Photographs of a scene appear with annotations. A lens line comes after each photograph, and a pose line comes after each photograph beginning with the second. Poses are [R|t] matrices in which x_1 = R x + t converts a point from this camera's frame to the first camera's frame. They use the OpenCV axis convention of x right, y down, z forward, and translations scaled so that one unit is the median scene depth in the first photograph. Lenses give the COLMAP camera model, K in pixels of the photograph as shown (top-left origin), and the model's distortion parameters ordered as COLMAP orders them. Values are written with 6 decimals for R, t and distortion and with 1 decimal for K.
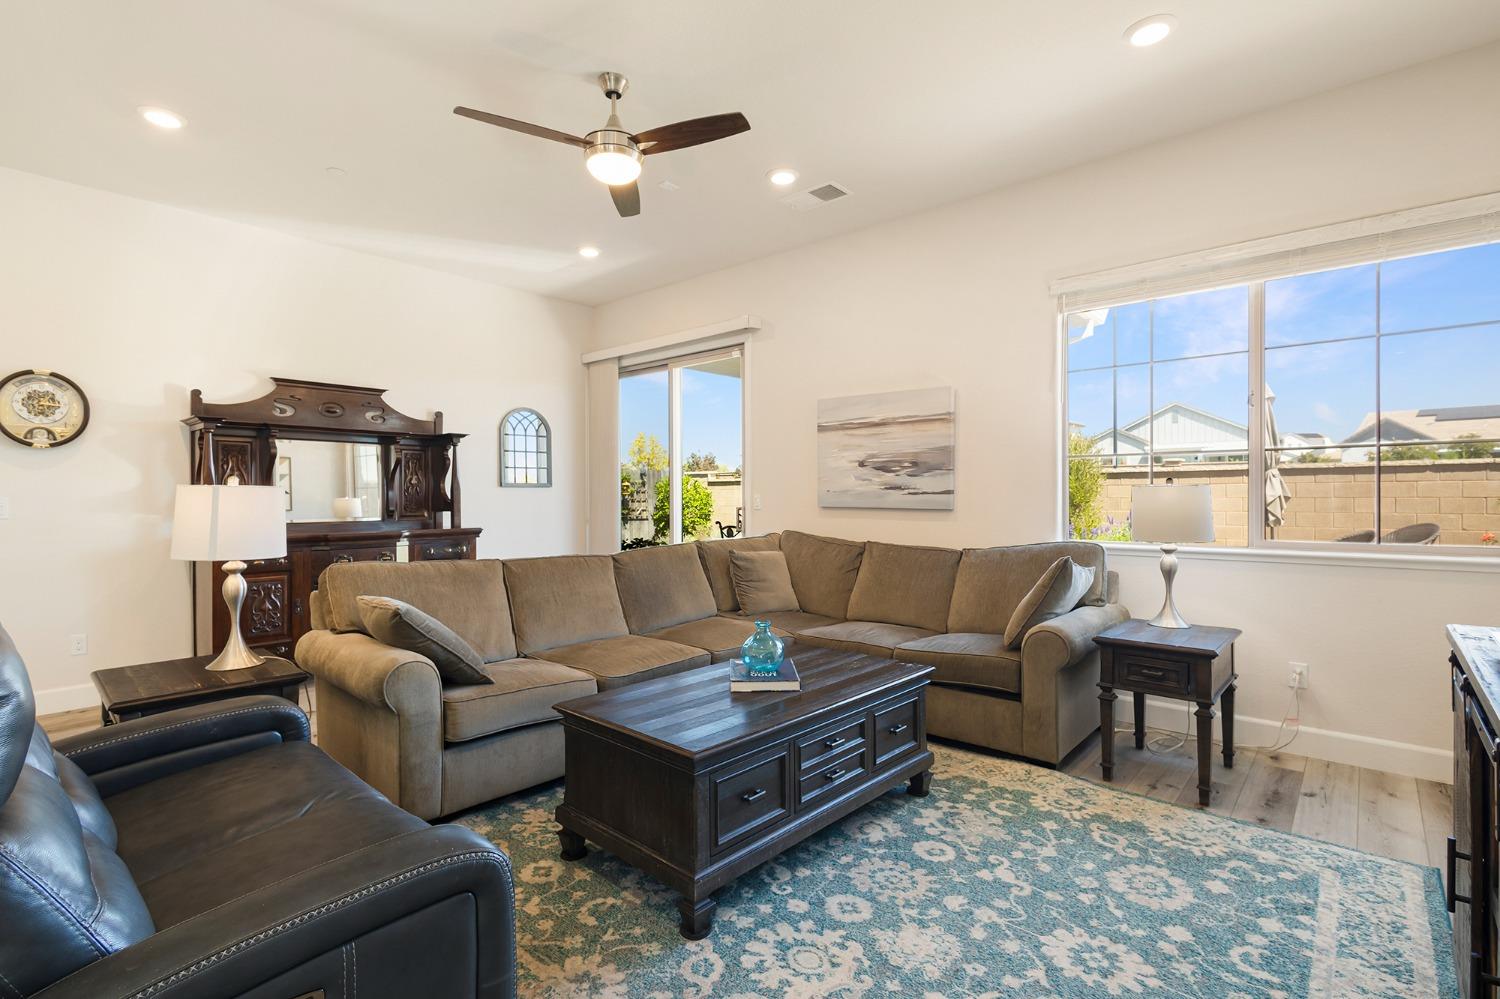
lens RADIAL K [[699.0, 0, 751.9], [0, 699.0, 500.6], [0, 0, 1]] dist [0.016001, -0.006183]
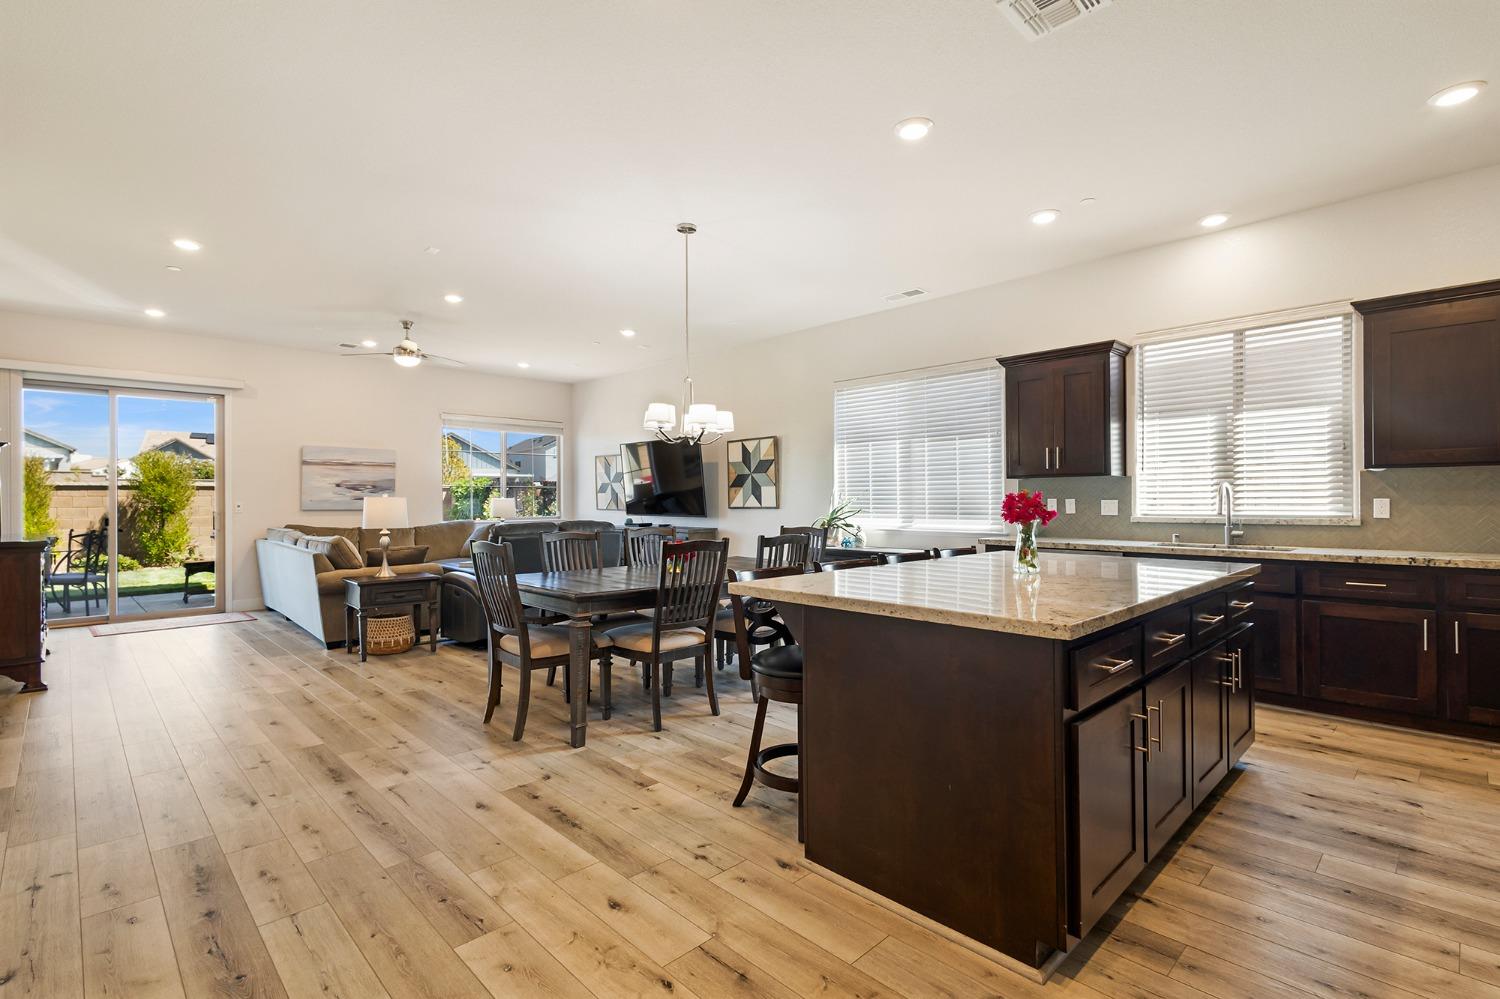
lens RADIAL K [[693.5, 0, 750.0], [0, 693.5, 499.5], [0, 0, 1]] dist [0.010085, -0.001380]
pose [[0.077390, 0.005564, 0.996985, -1.634596], [0.011416, 0.999914, -0.006467, 0.007966], [-0.996936, 0.011882, 0.077320, -0.201635]]
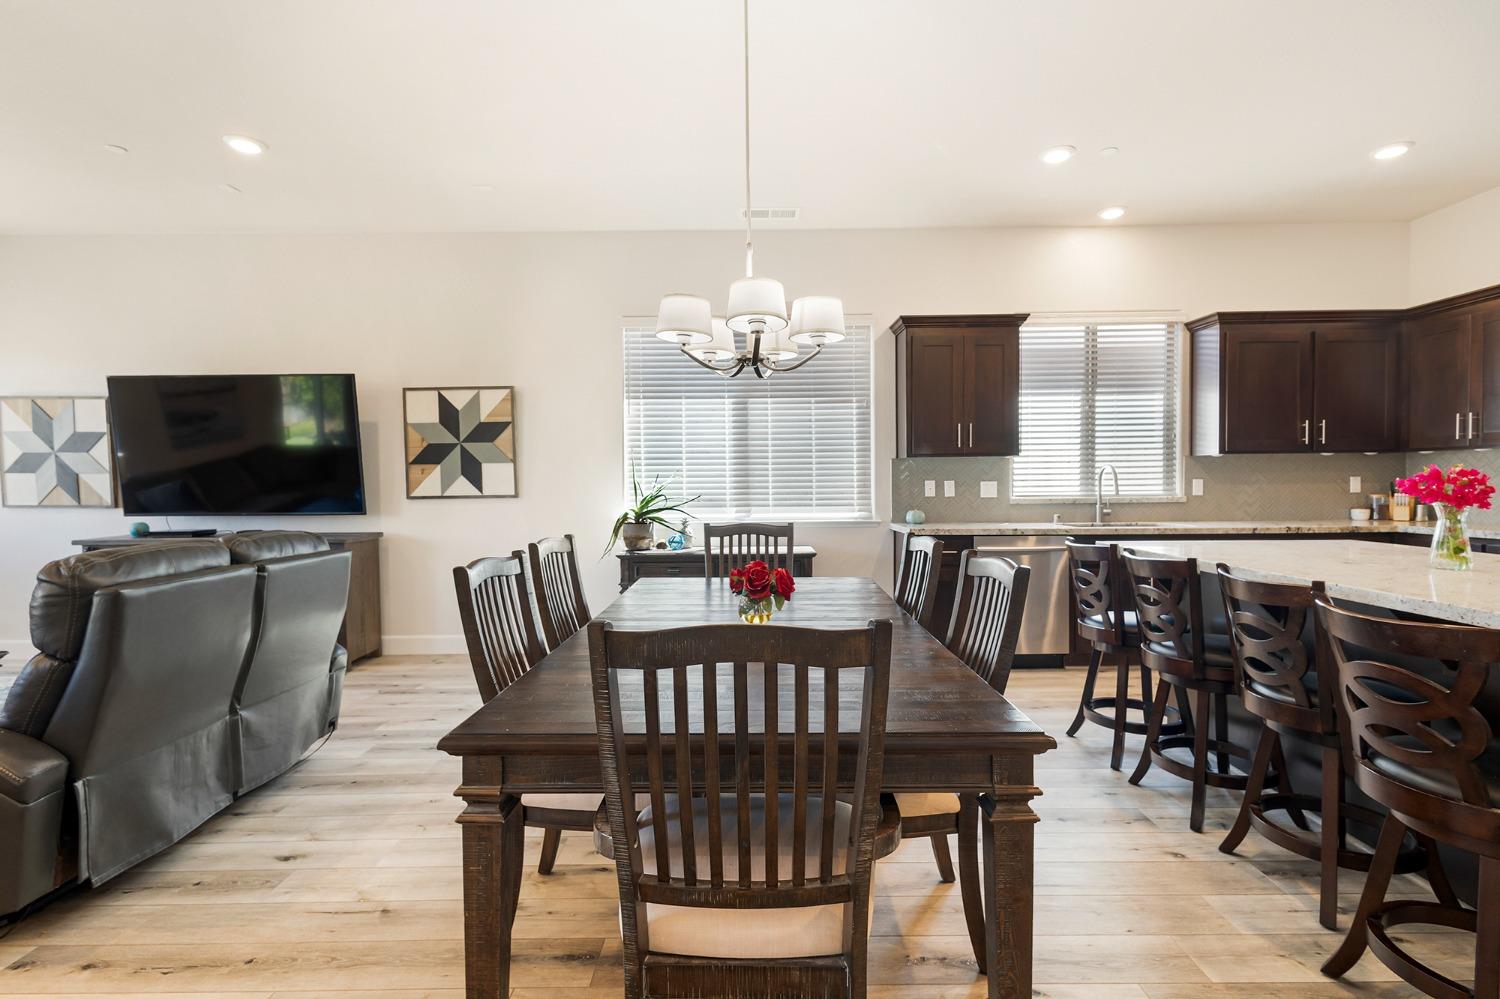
lens RADIAL K [[699.0, 0, 751.9], [0, 699.0, 500.6], [0, 0, 1]] dist [0.016001, -0.006183]
pose [[-0.658252, -0.009238, 0.752741, -1.027230], [0.017739, 0.999457, 0.027778, 0.000394], [-0.752589, 0.031637, -0.657730, 0.321831]]
